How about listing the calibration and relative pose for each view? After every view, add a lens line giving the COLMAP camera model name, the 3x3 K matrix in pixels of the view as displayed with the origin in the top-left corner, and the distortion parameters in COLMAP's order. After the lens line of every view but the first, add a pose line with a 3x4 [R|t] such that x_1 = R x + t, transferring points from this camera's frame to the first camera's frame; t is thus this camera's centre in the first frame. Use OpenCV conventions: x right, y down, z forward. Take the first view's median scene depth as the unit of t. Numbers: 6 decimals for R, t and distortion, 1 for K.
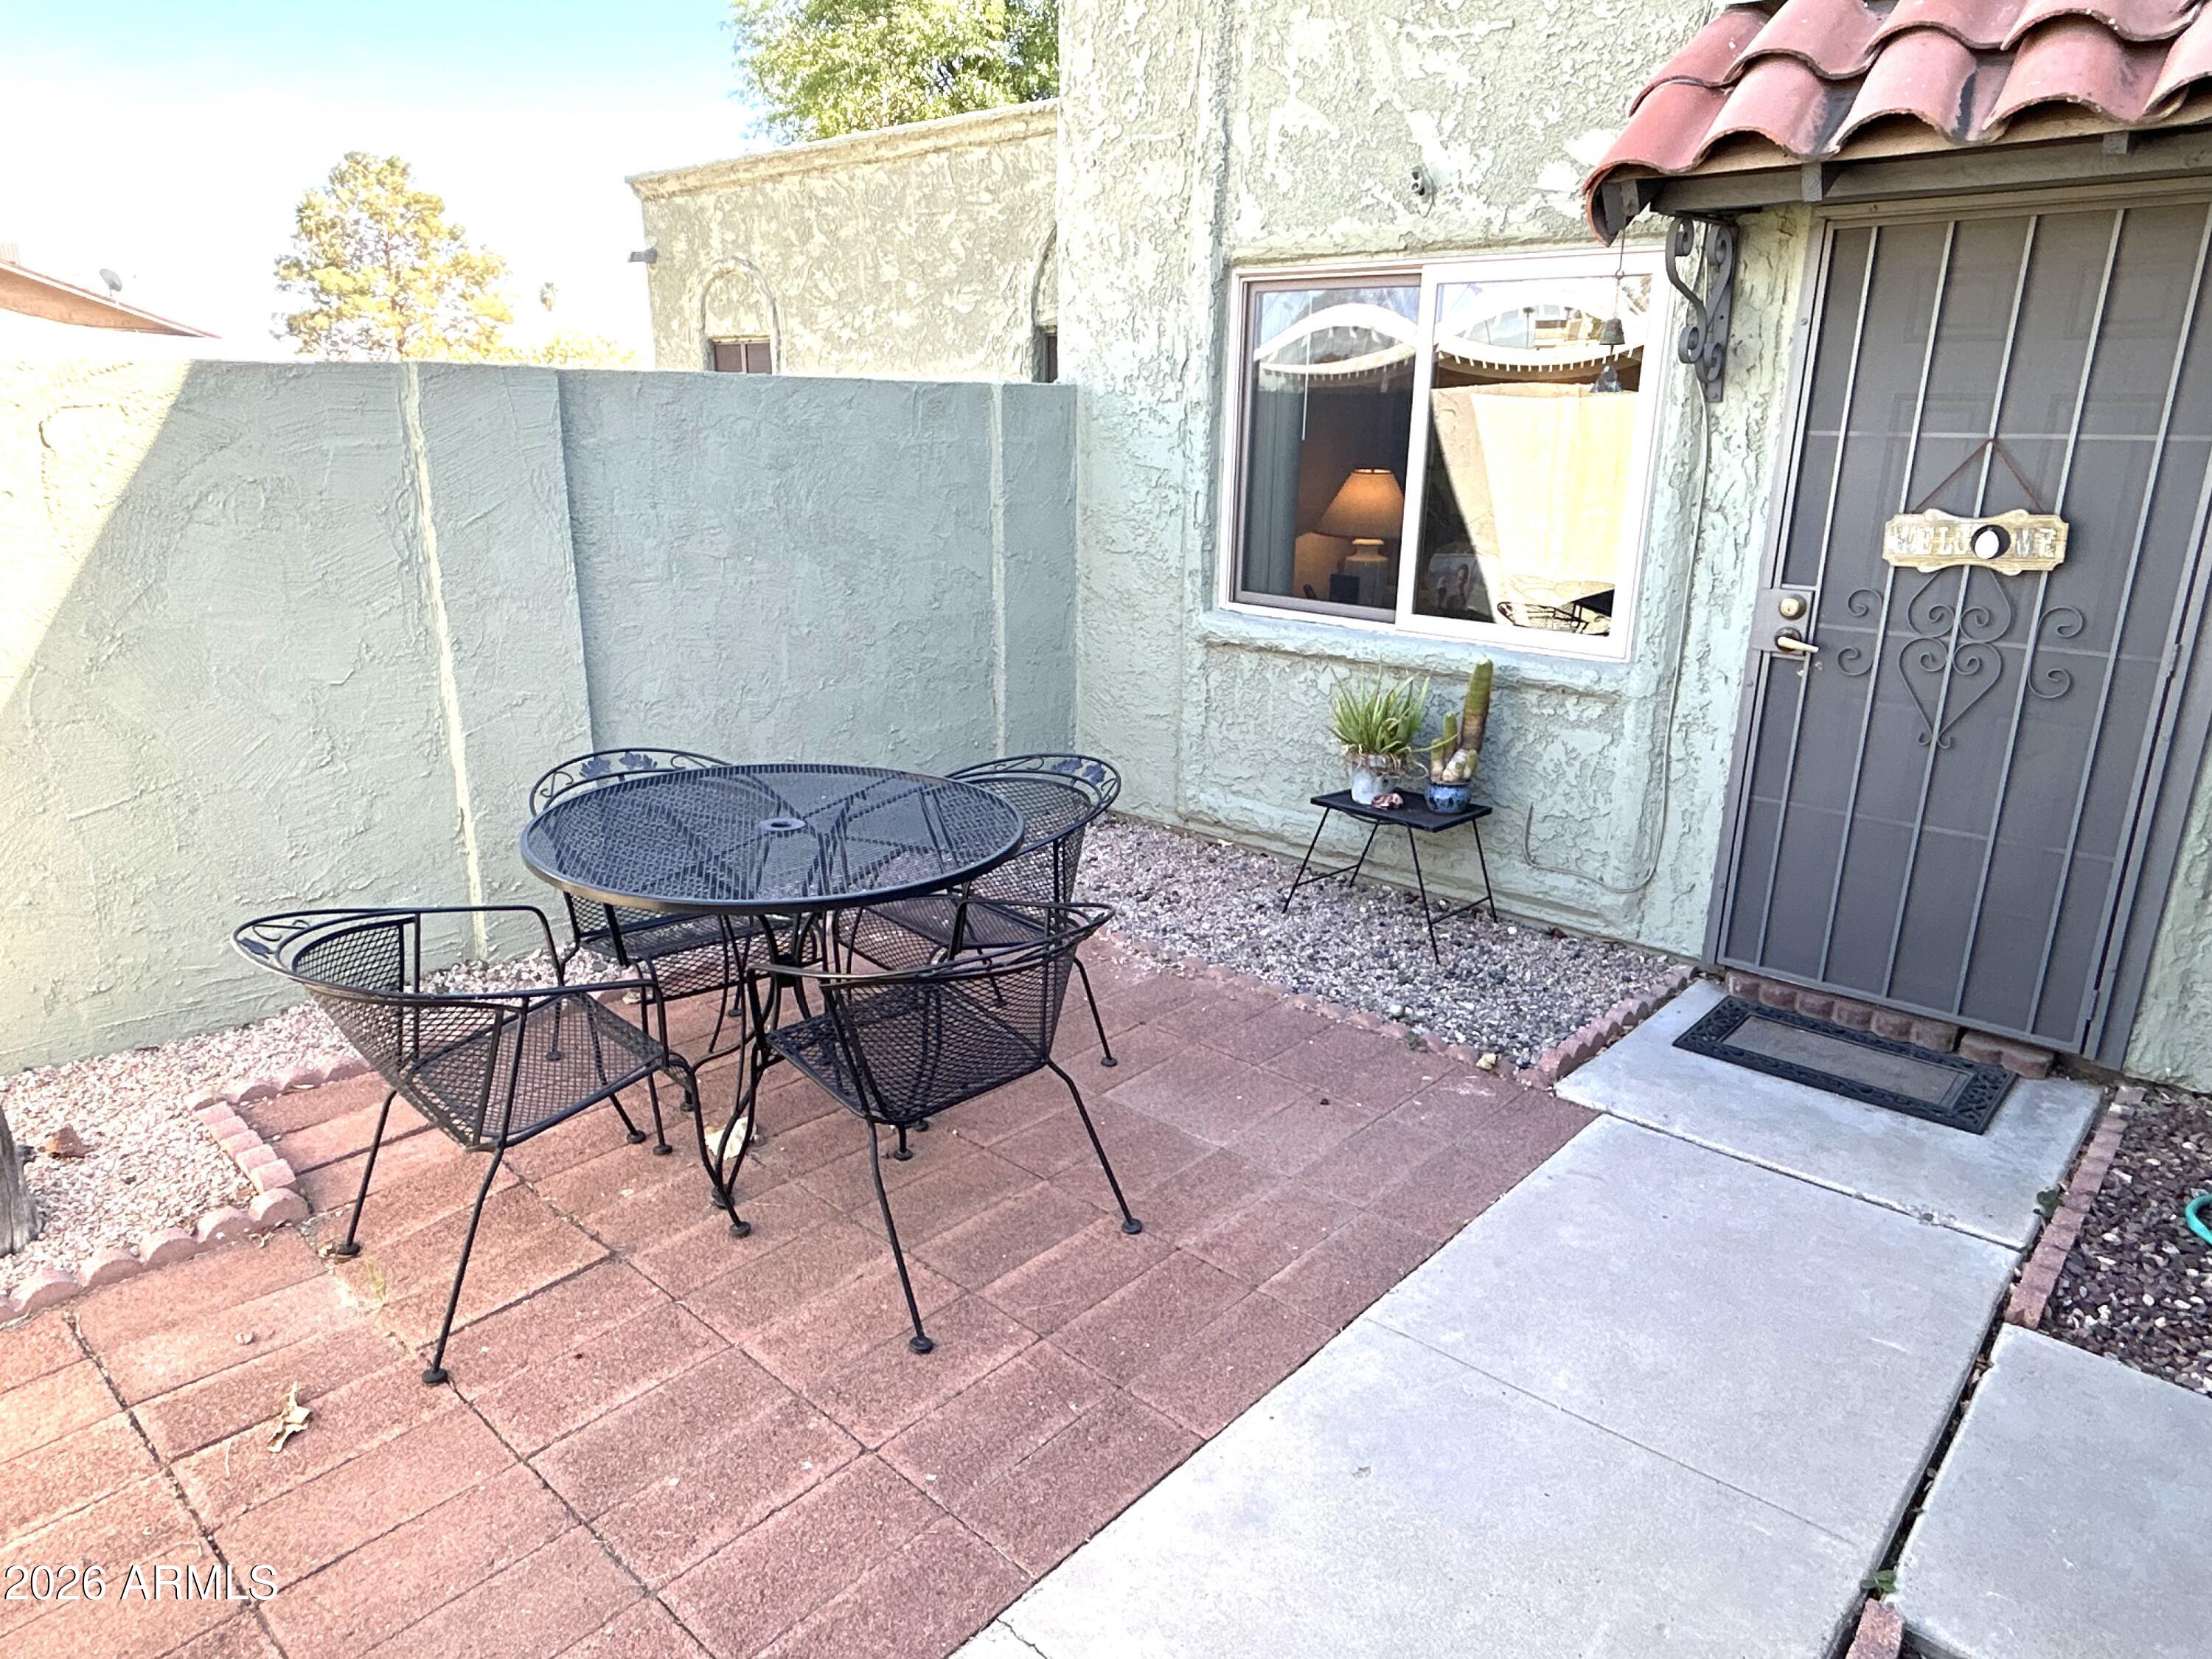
lens RADIAL K [[1420.4, 0, 1107.6], [0, 1420.4, 829.2], [0, 0, 1]] dist [-0.000326, -0.000714]
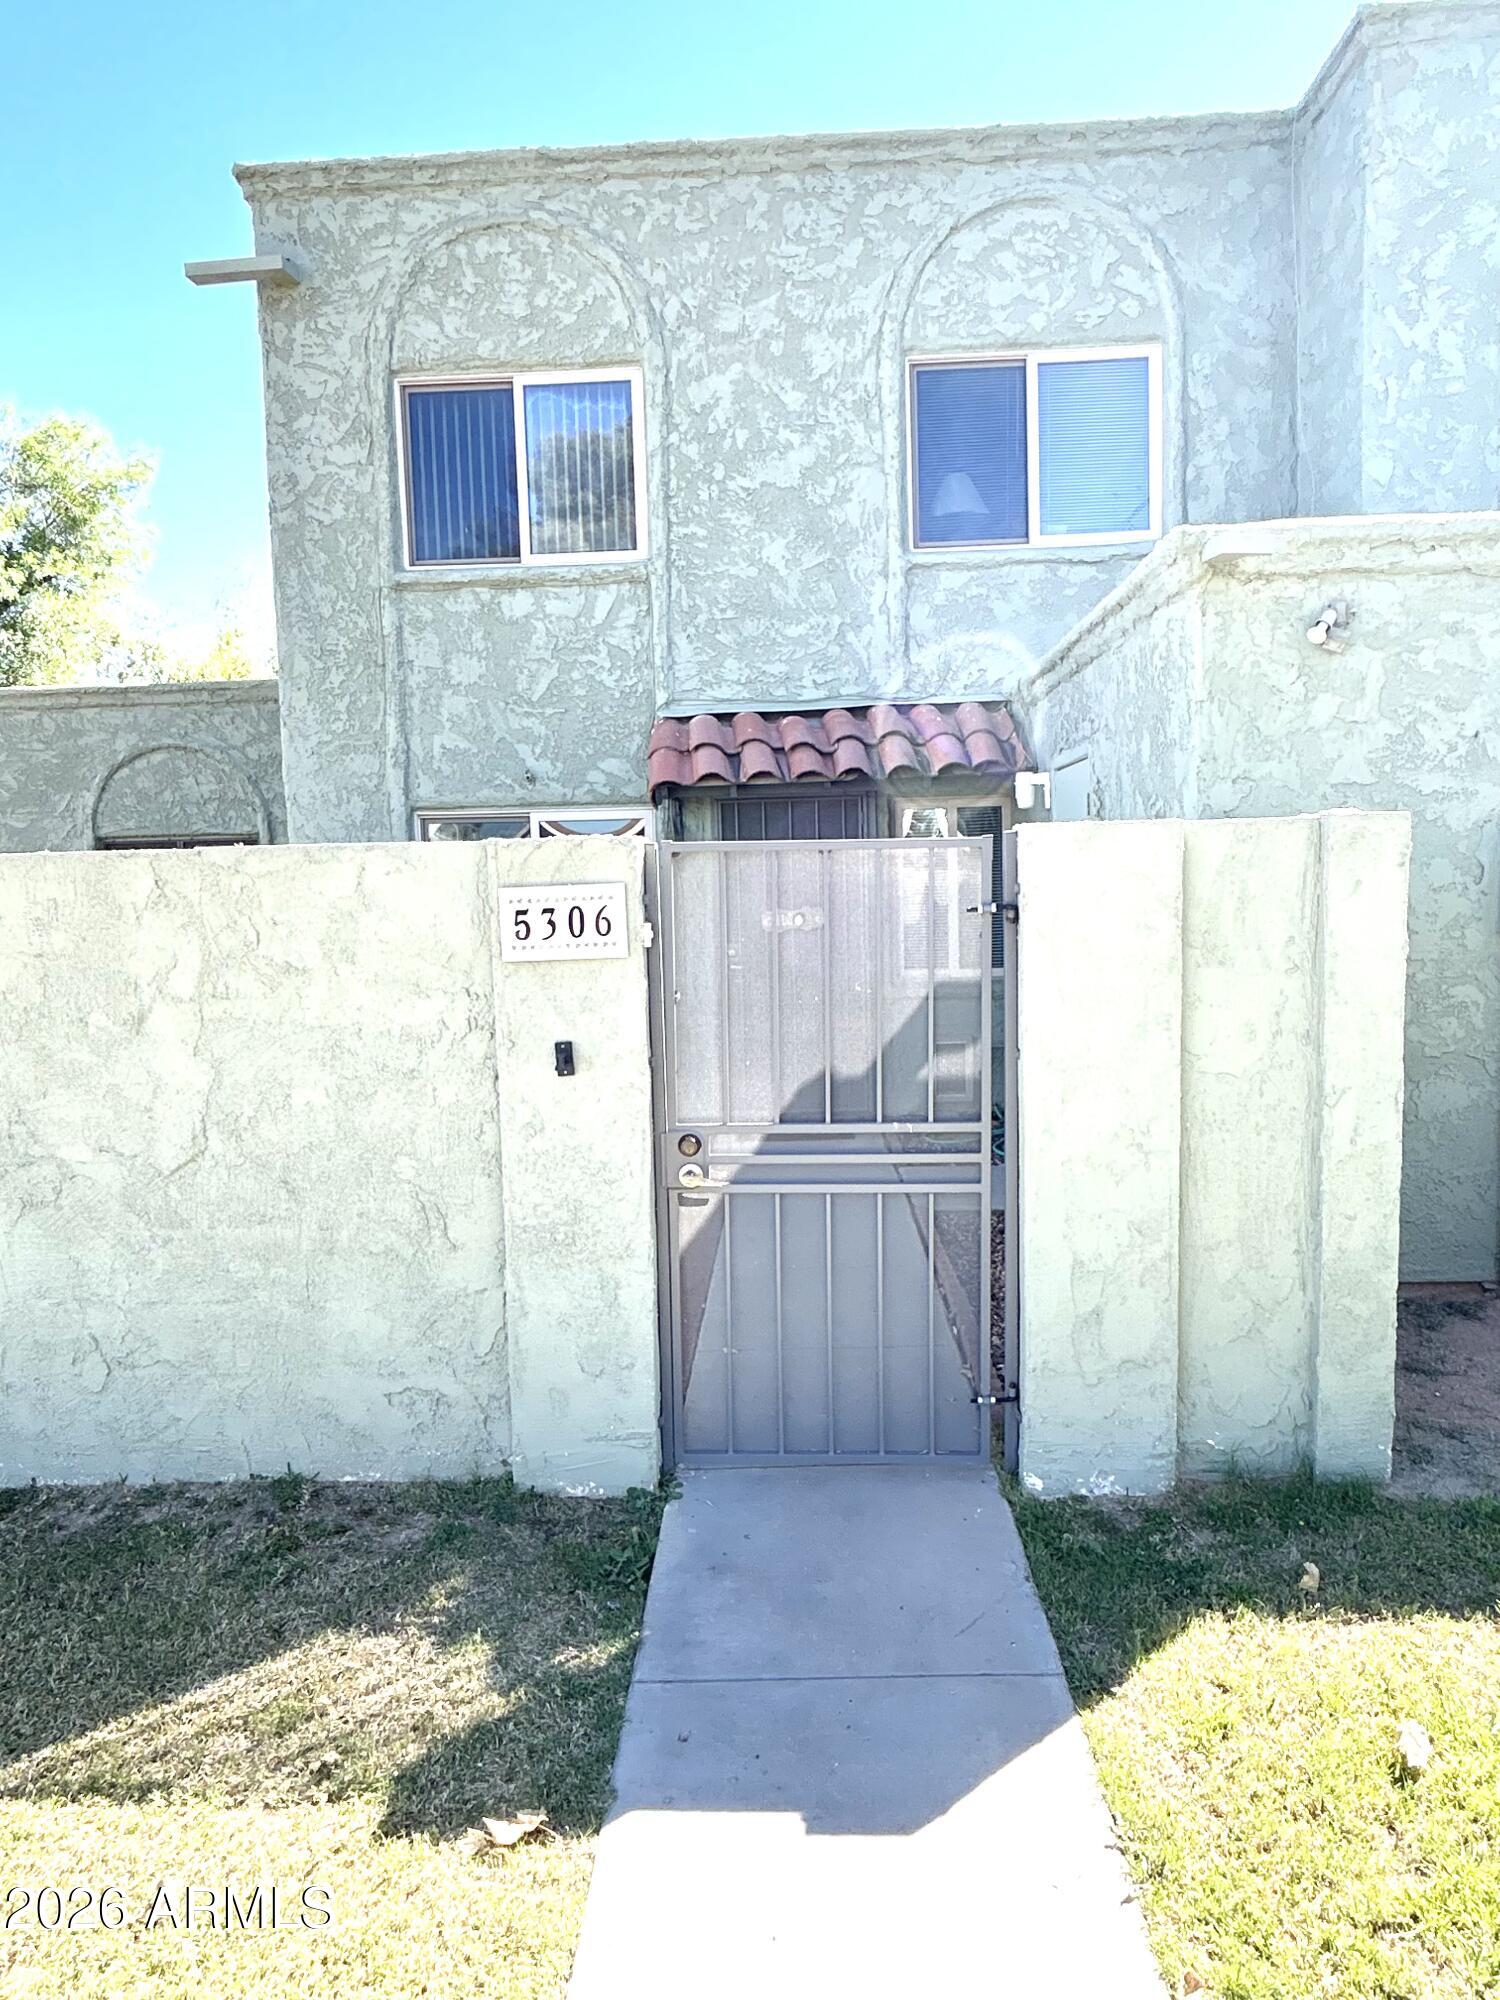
lens RADIAL K [[1284.2, 0, 746.0], [0, 1284.2, 998.1], [0, 0, 1]] dist [-0.000326, -0.000714]
pose [[0.761366, -0.090601, 0.641961, -0.742666], [0.219130, 0.967875, -0.123290, 0.157827], [-0.610167, 0.234541, 0.756760, -0.524602]]
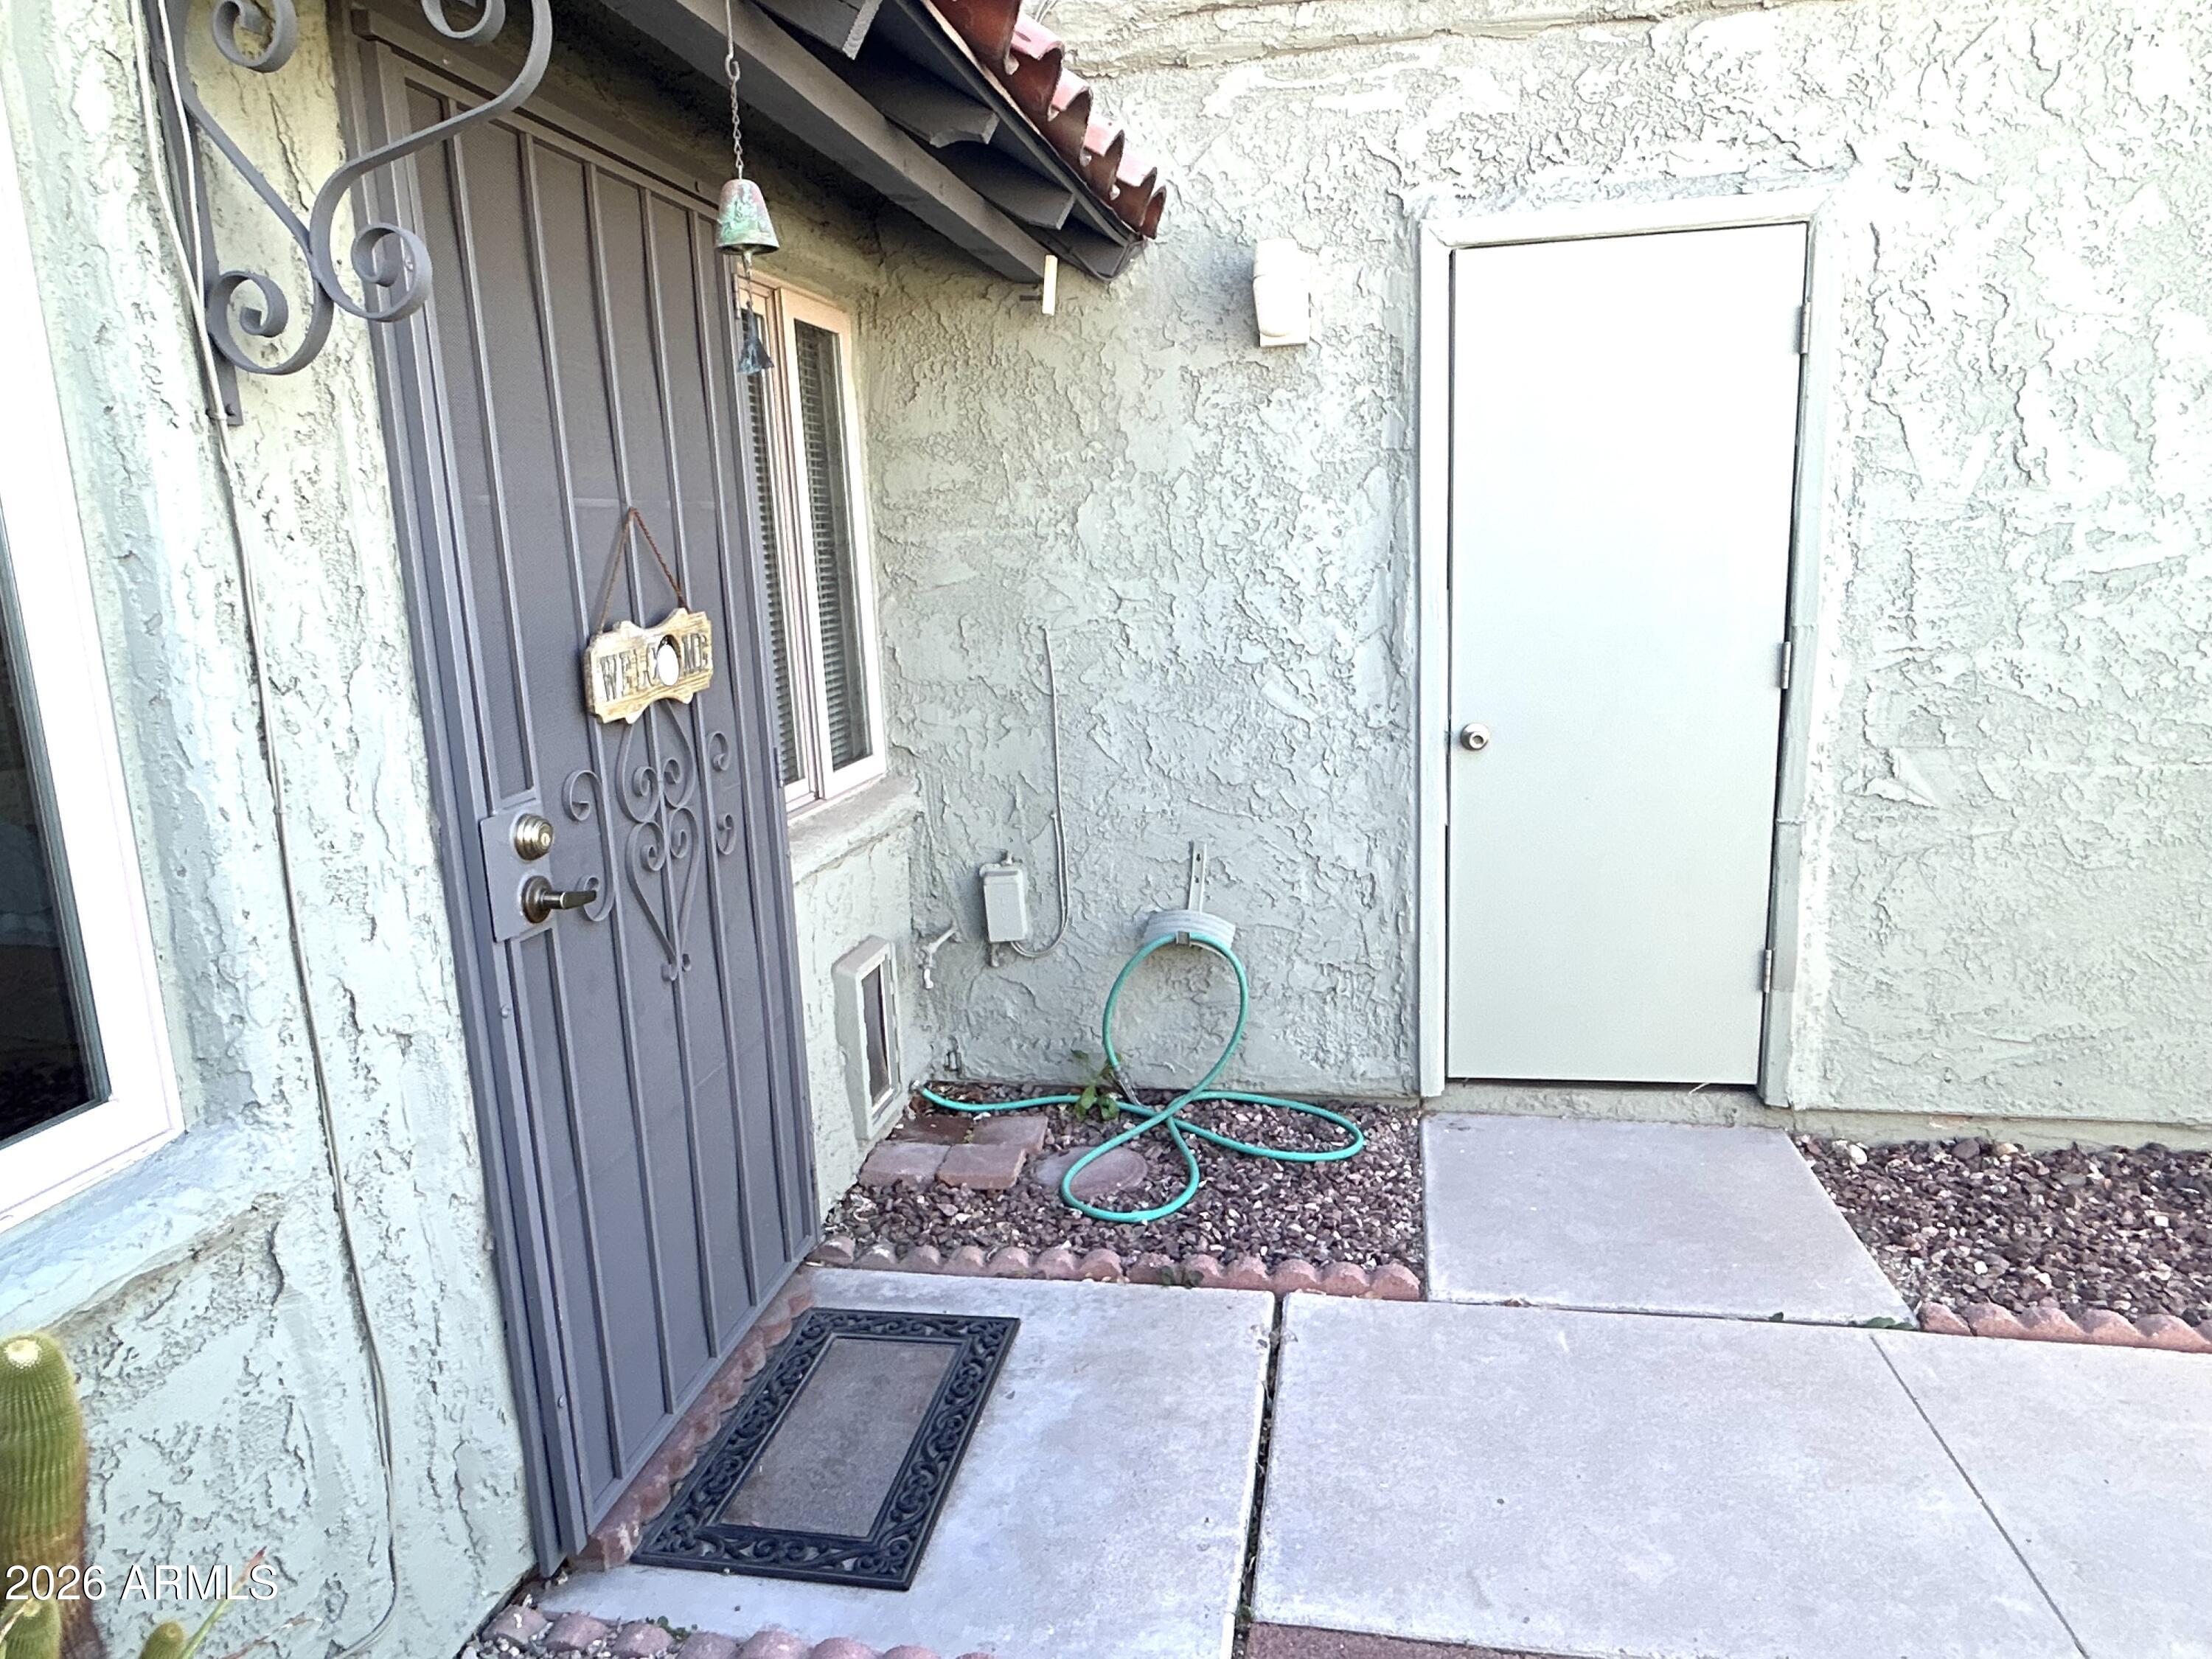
lens RADIAL K [[1420.4, 0, 1111.8], [0, 1420.4, 821.7], [0, 0, 1]] dist [-0.000326, -0.000714]
pose [[-0.528978, -0.165466, 0.832348, -0.042670], [0.258737, 0.902664, 0.343878, -0.234668], [-0.808231, 0.397263, -0.434678, 0.872509]]
